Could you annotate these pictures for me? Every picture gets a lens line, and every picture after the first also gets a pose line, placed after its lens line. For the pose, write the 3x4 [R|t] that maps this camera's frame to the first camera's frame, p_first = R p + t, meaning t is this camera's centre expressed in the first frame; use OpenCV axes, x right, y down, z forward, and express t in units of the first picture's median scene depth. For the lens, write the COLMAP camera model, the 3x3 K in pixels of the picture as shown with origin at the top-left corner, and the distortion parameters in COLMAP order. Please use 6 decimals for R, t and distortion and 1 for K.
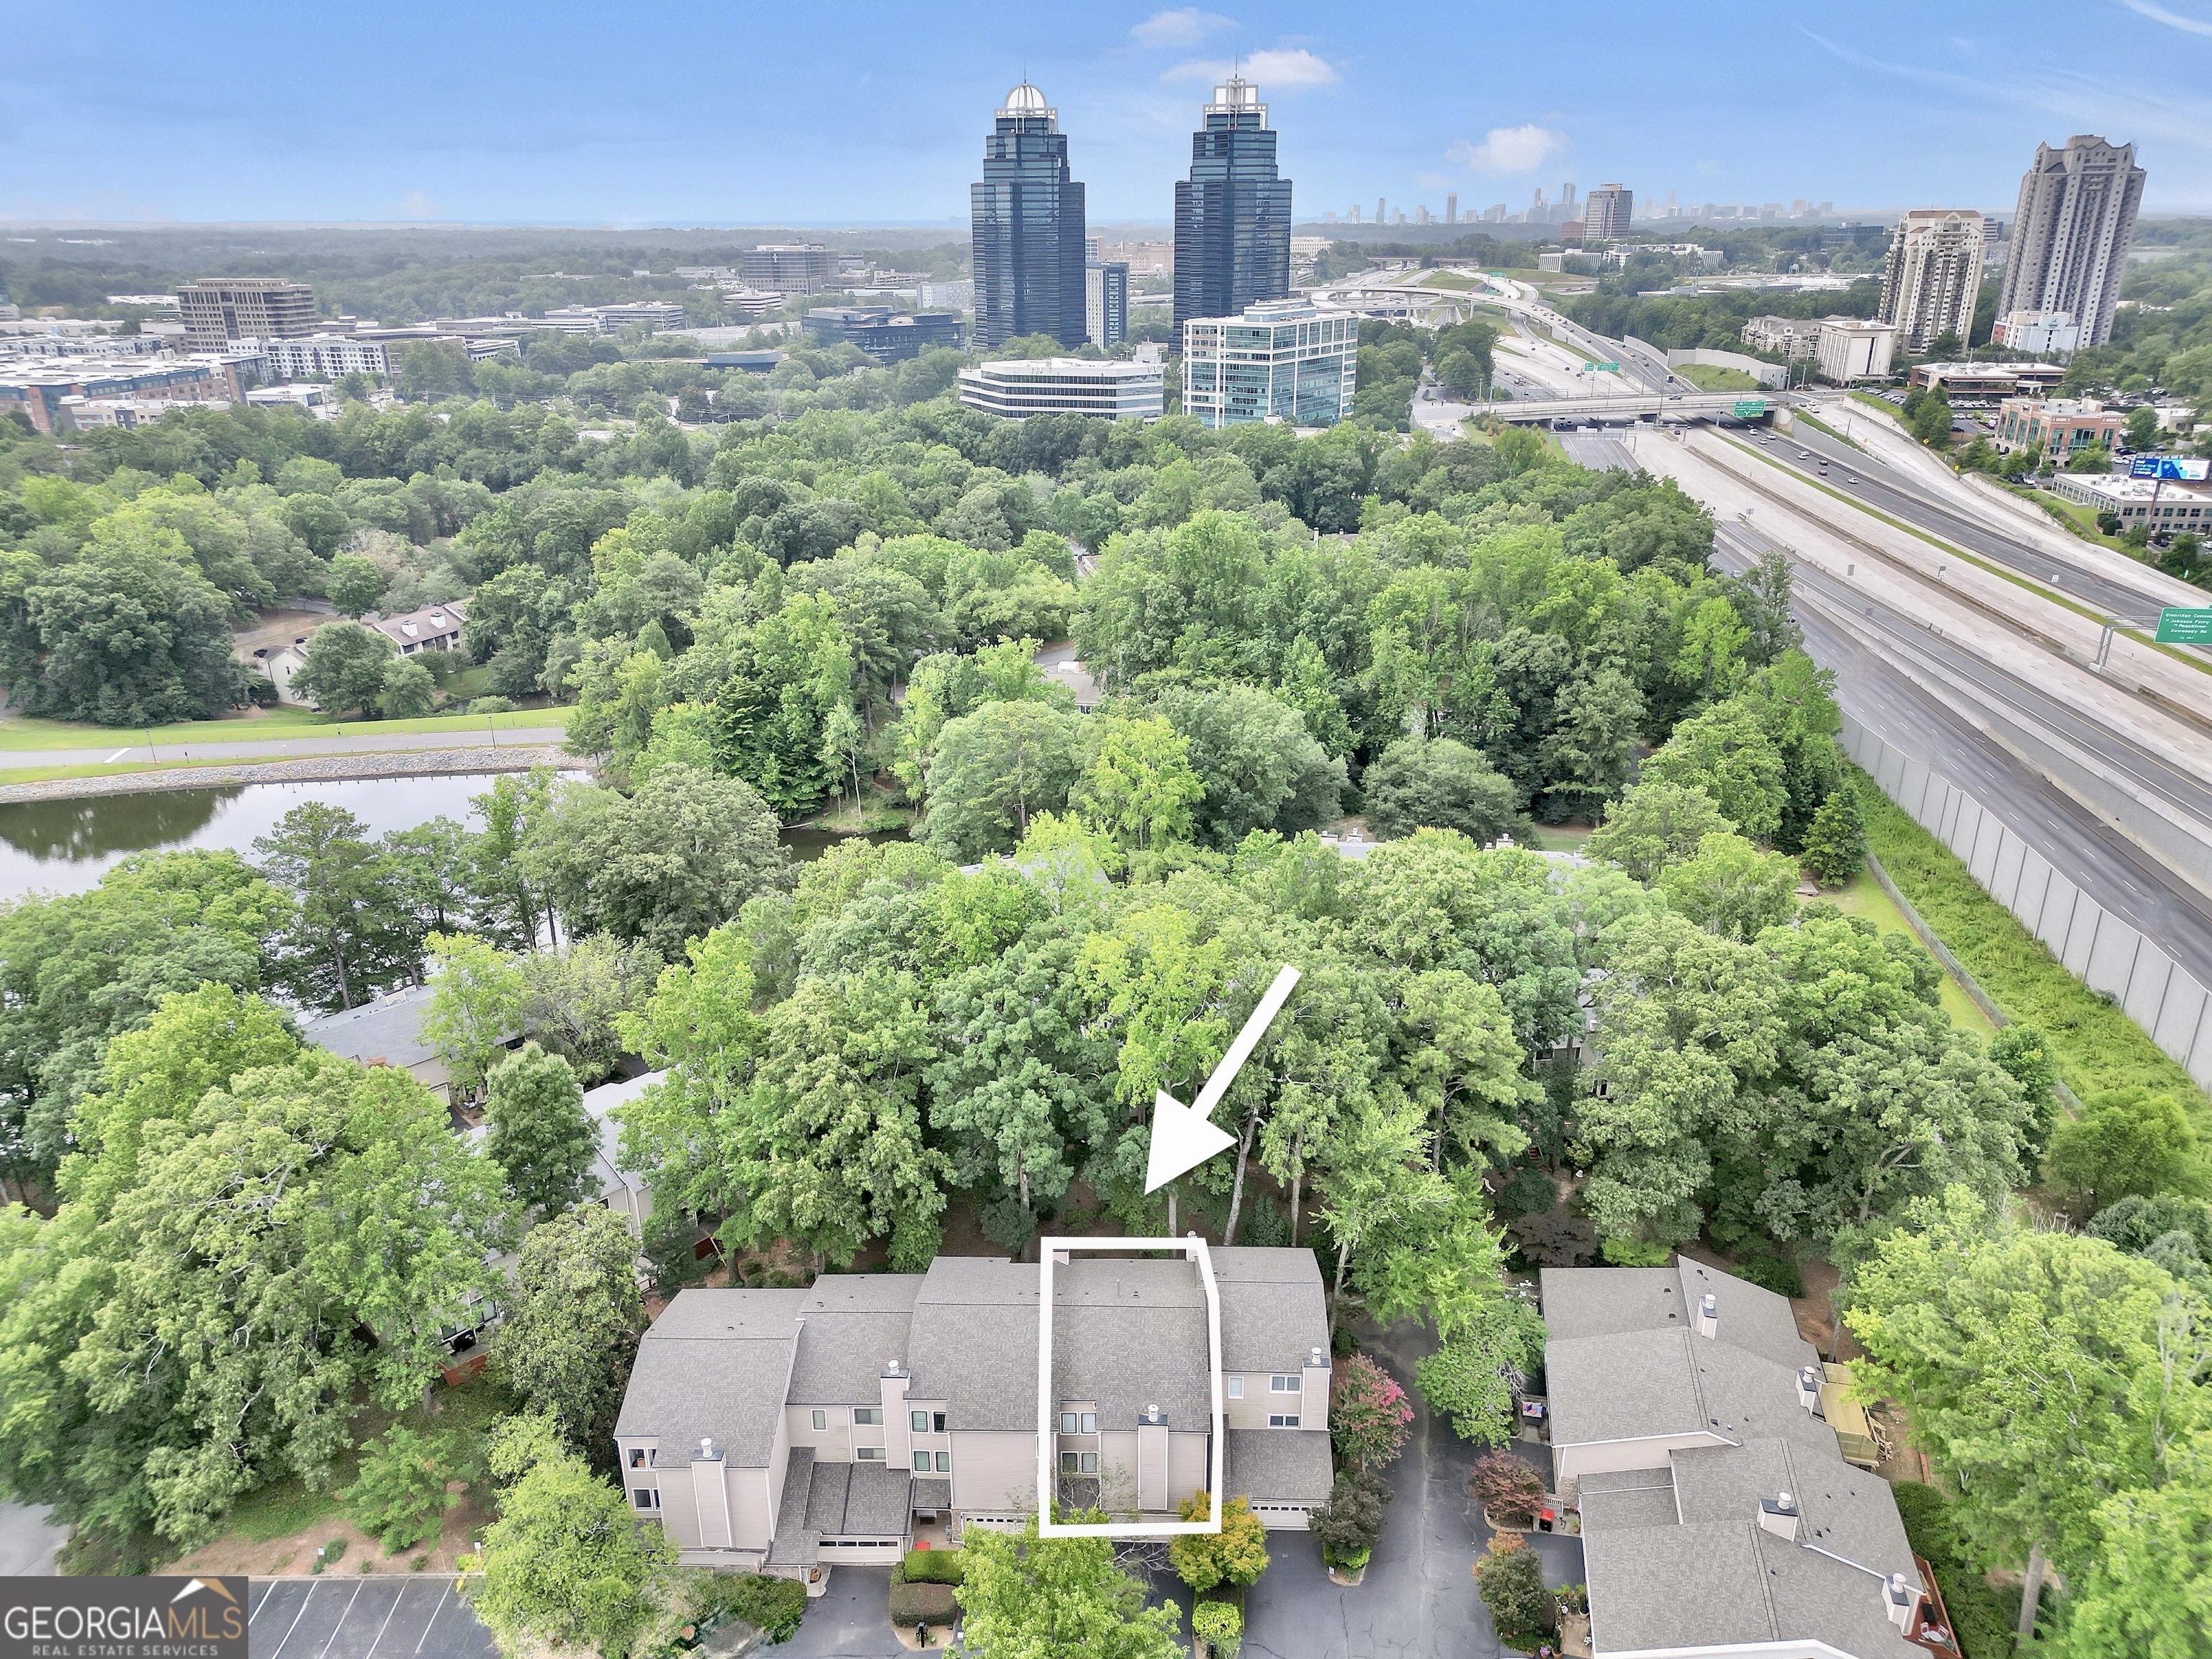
lens RADIAL K [[1666.5, 0, 1103.3], [0, 1666.5, 828.0], [0, 0, 1]] dist [0.065071, -0.037029]
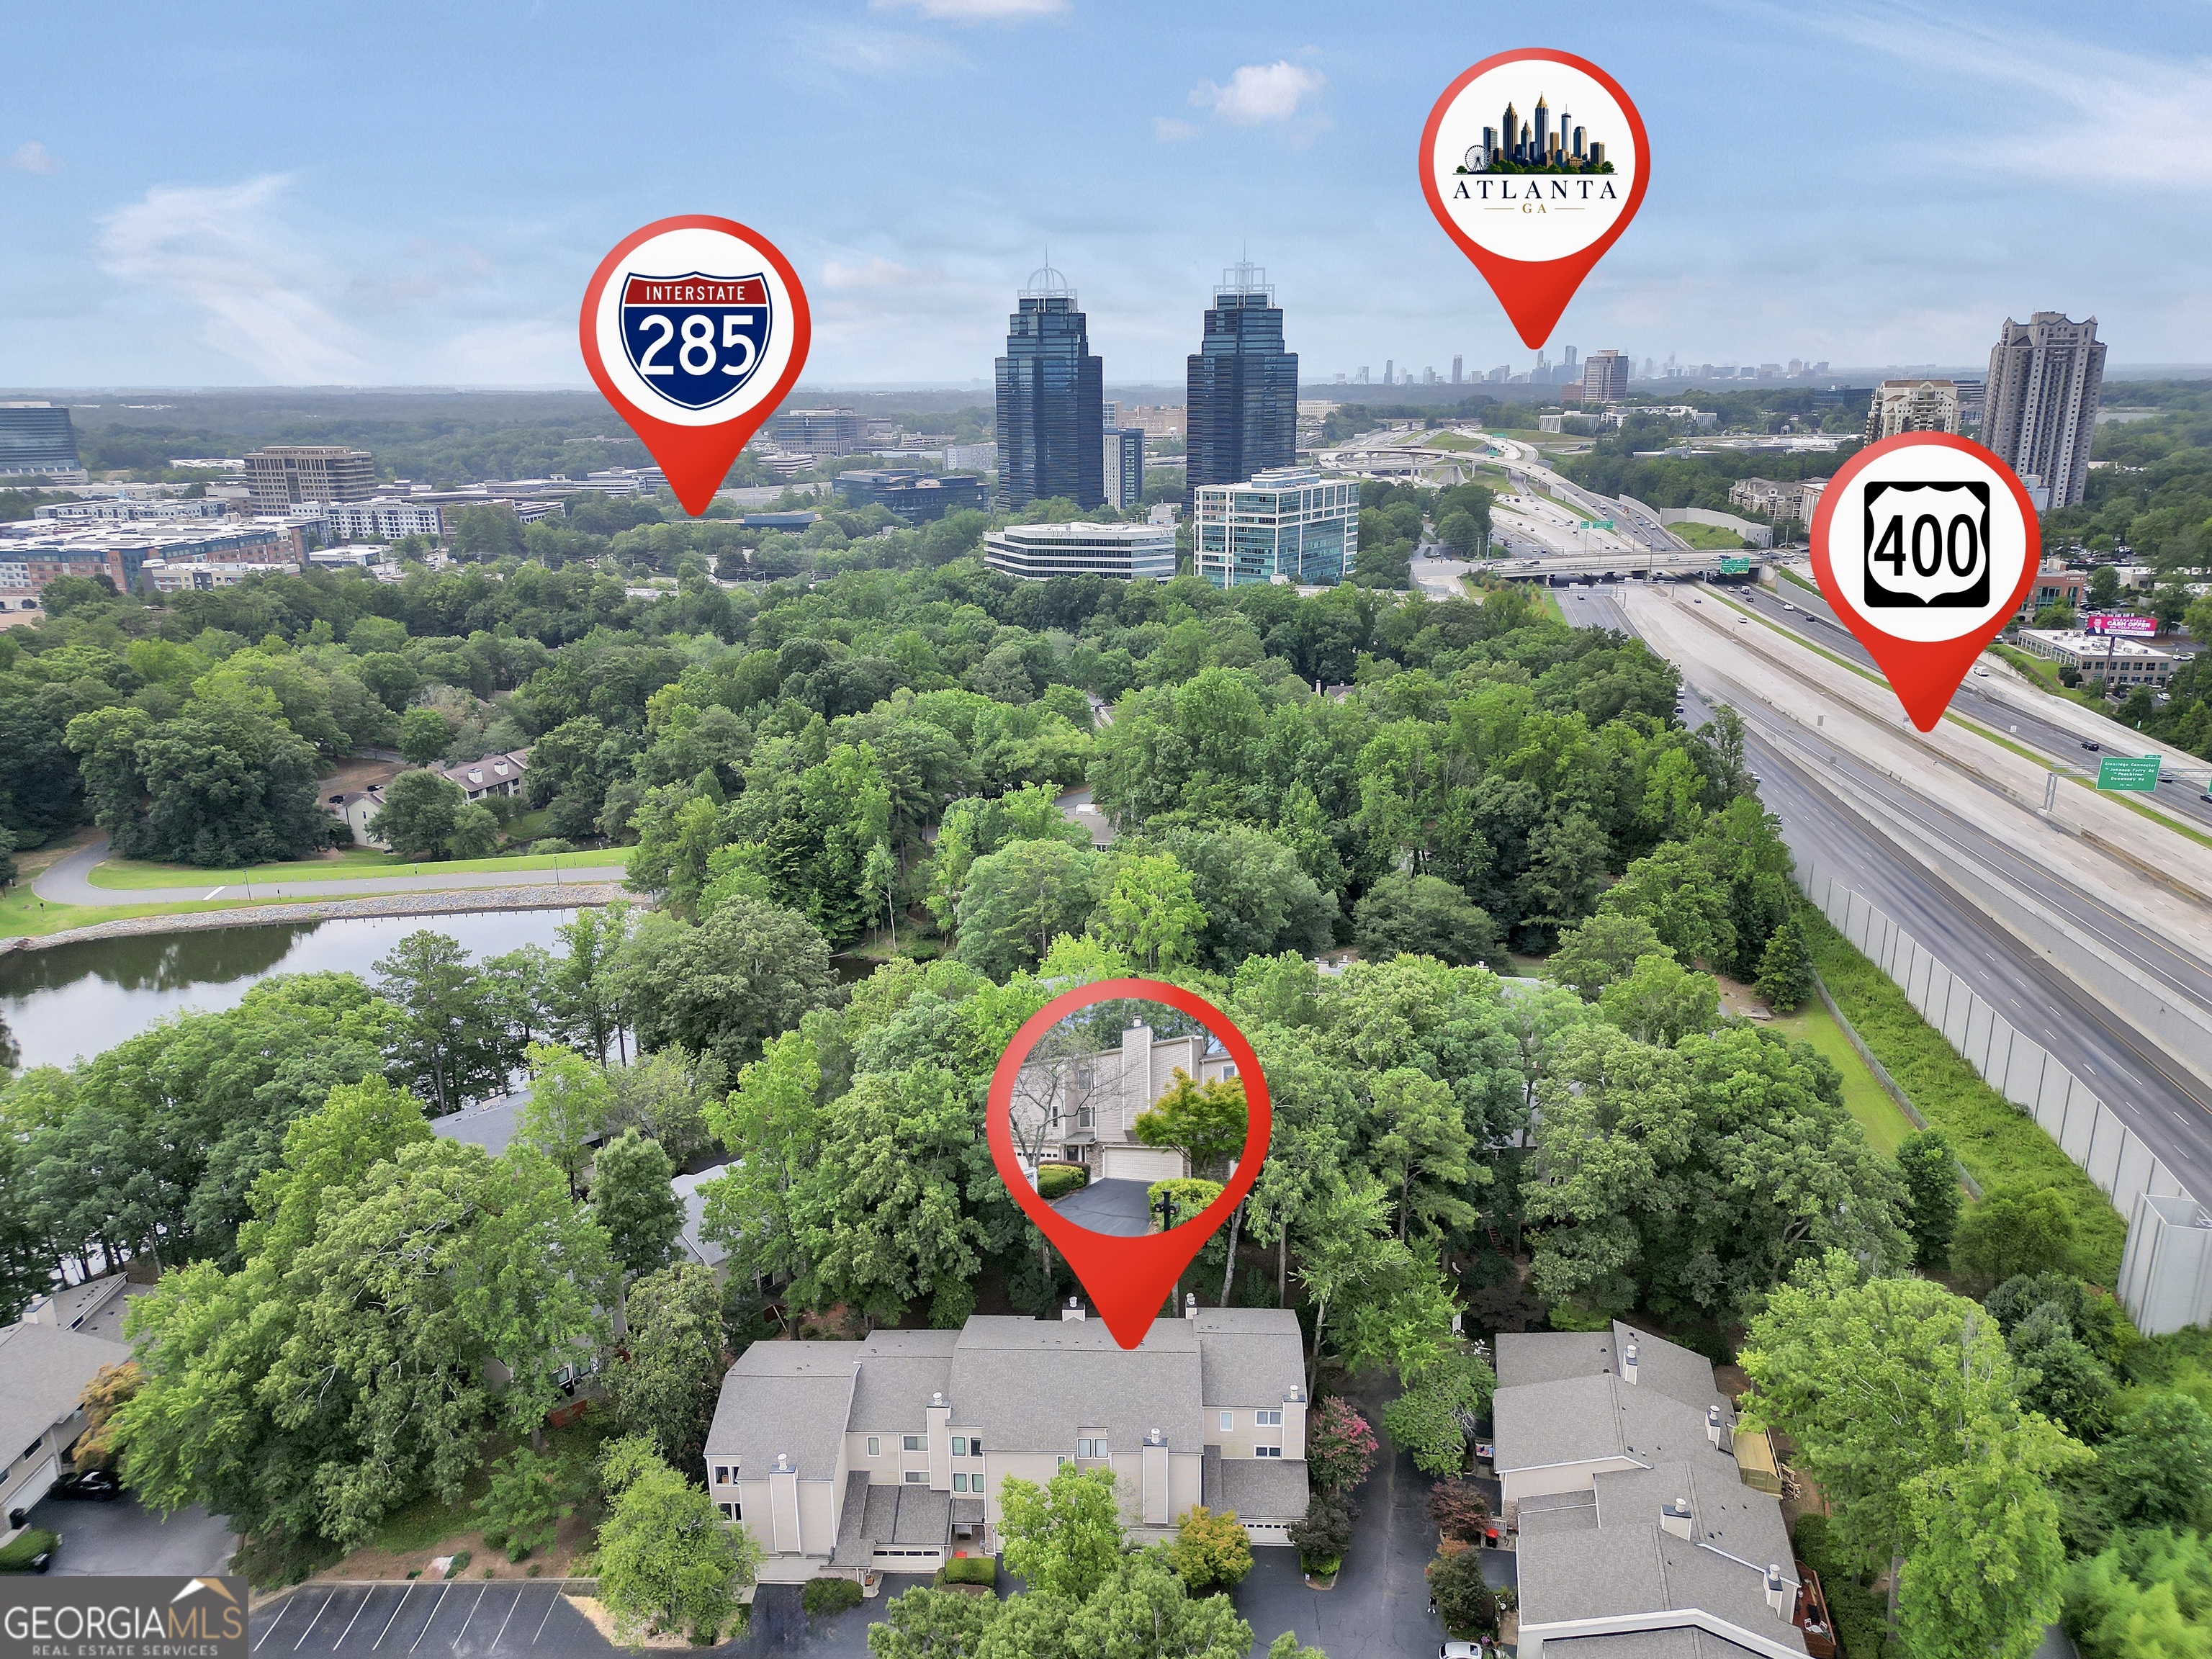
lens RADIAL K [[1666.5, 0, 1113.7], [0, 1666.5, 820.6], [0, 0, 1]] dist [0.065071, -0.037029]
pose [[0.999990, -0.000290, -0.004351, 0.002761], [-0.000098, 0.996029, -0.089027, 0.009918], [0.004359, 0.089027, 0.996020, -0.115272]]
